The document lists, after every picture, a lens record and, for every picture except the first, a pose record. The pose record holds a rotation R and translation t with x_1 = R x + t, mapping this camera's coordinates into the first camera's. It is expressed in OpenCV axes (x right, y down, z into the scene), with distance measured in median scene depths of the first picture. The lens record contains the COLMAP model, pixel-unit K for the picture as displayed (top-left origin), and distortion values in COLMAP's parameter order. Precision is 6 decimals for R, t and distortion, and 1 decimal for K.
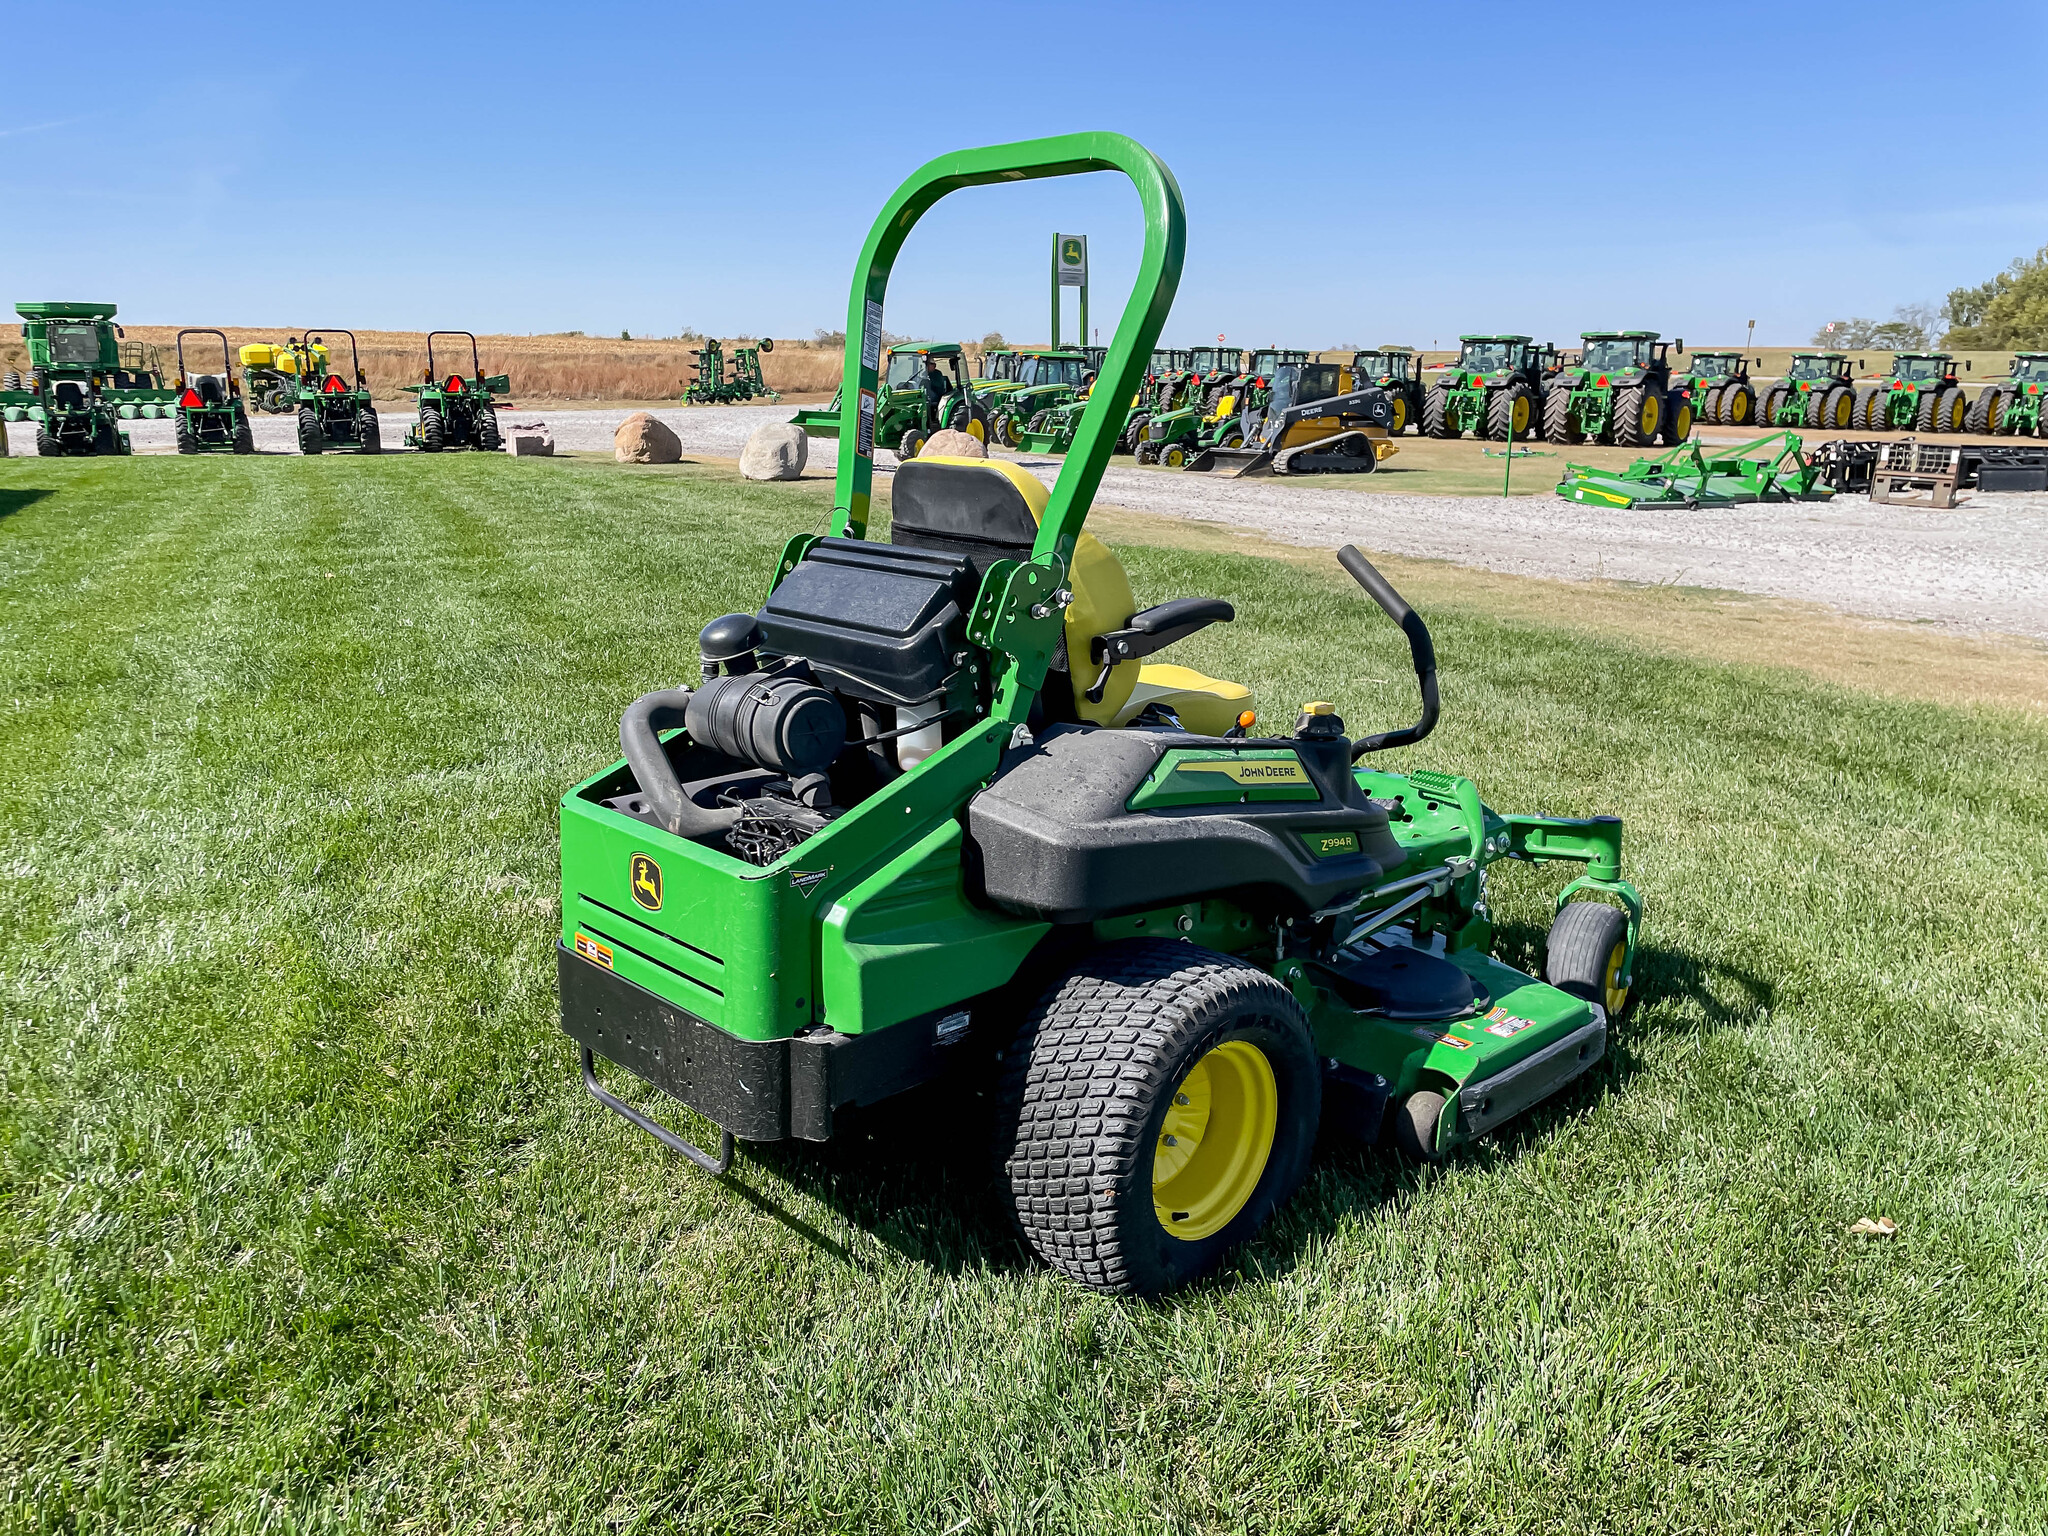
lens RADIAL K [[1549.0, 0, 1038.8], [0, 1549.0, 764.6], [0, 0, 1]] dist [0.071130, -0.095409]
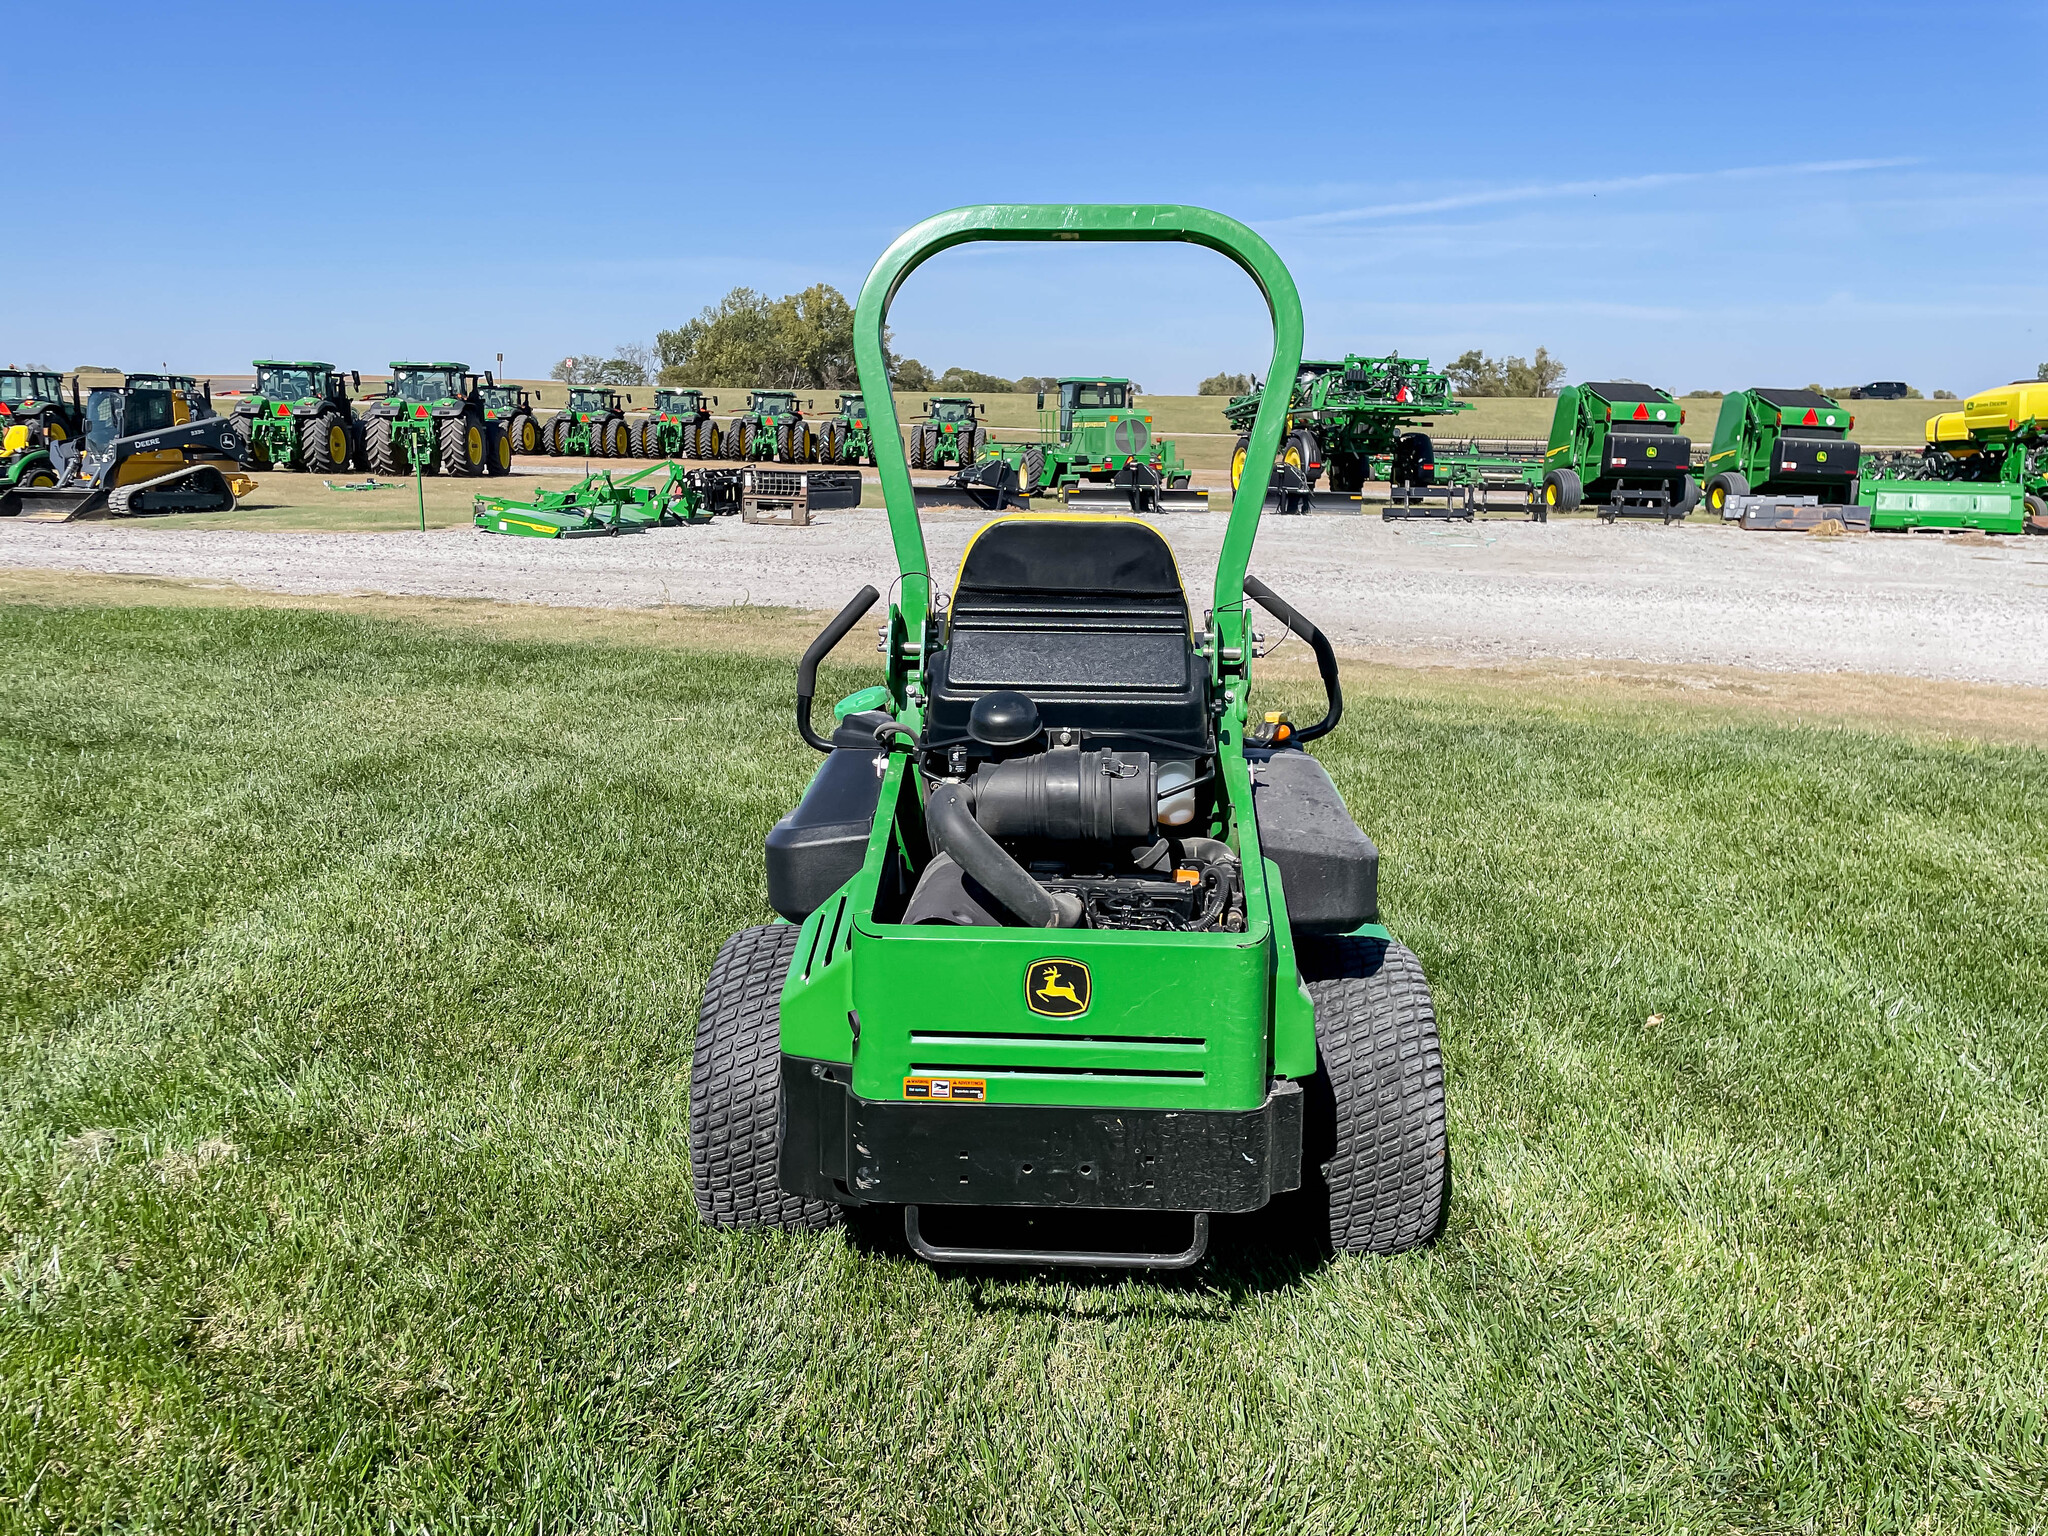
lens RADIAL K [[1549.0, 0, 1038.8], [0, 1549.0, 764.6], [0, 0, 1]] dist [0.071130, -0.095409]
pose [[0.737162, -0.148572, 0.659180, -0.741804], [0.160627, 0.986094, 0.042624, -0.083714], [-0.656347, 0.074461, 0.750776, 0.272229]]
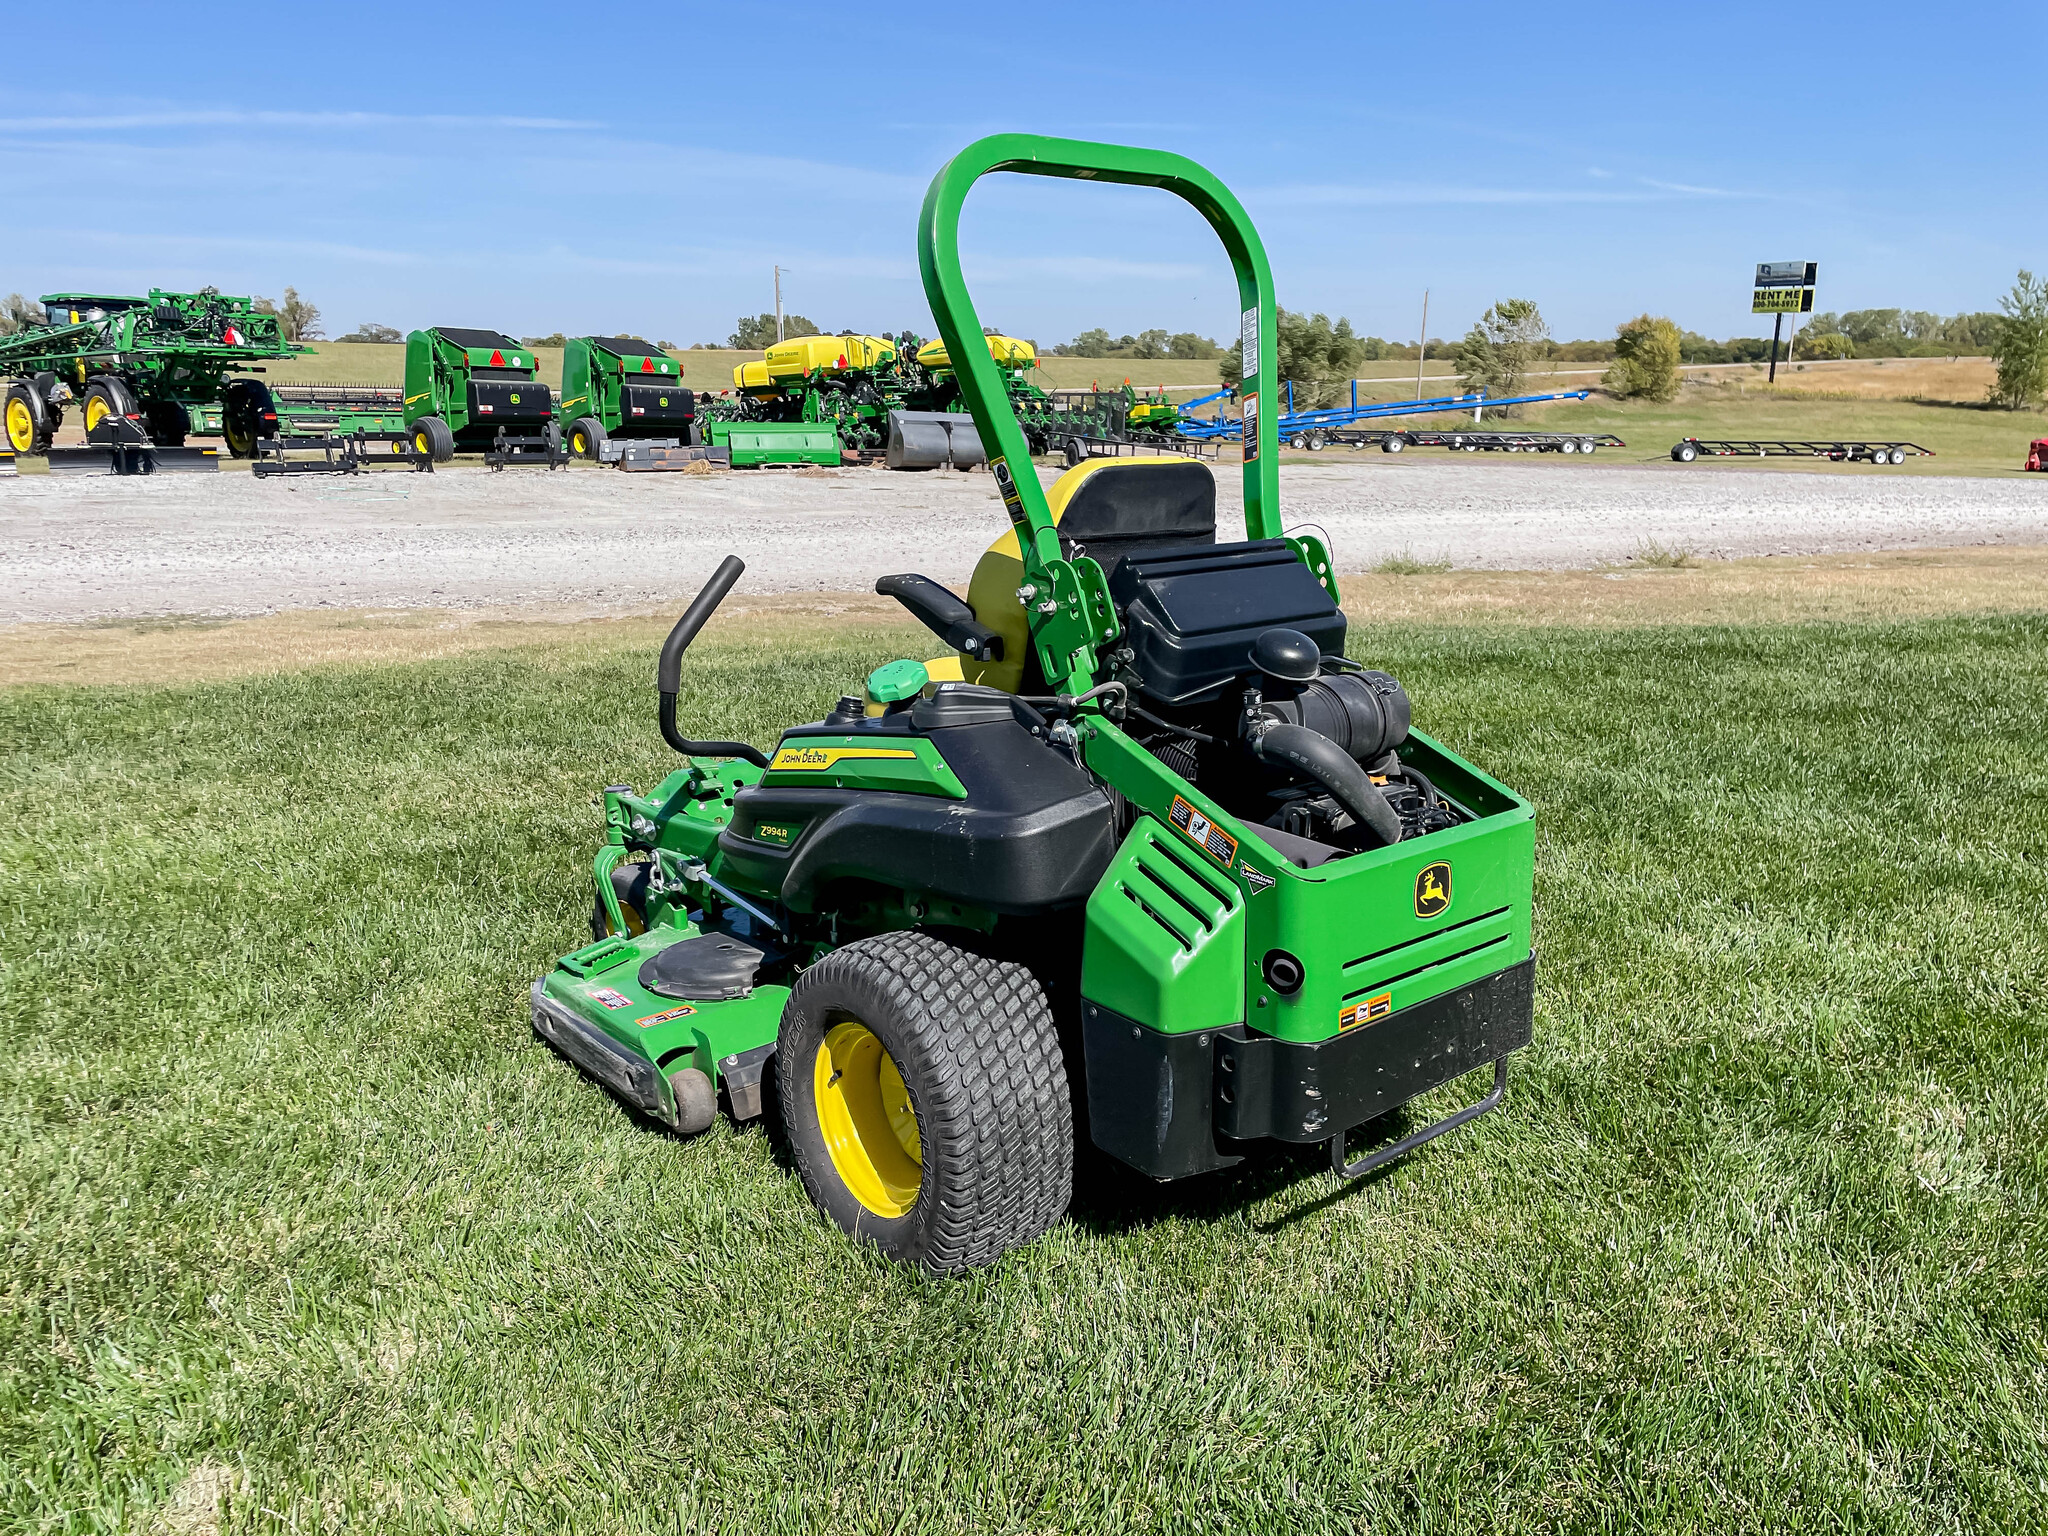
lens RADIAL K [[1549.0, 0, 1038.8], [0, 1549.0, 764.6], [0, 0, 1]] dist [0.071130, -0.095409]
pose [[0.087702, -0.250105, 0.964239, -1.064980], [0.236642, 0.945490, 0.223718, -0.247811], [-0.967630, 0.208559, 0.142107, 0.953490]]
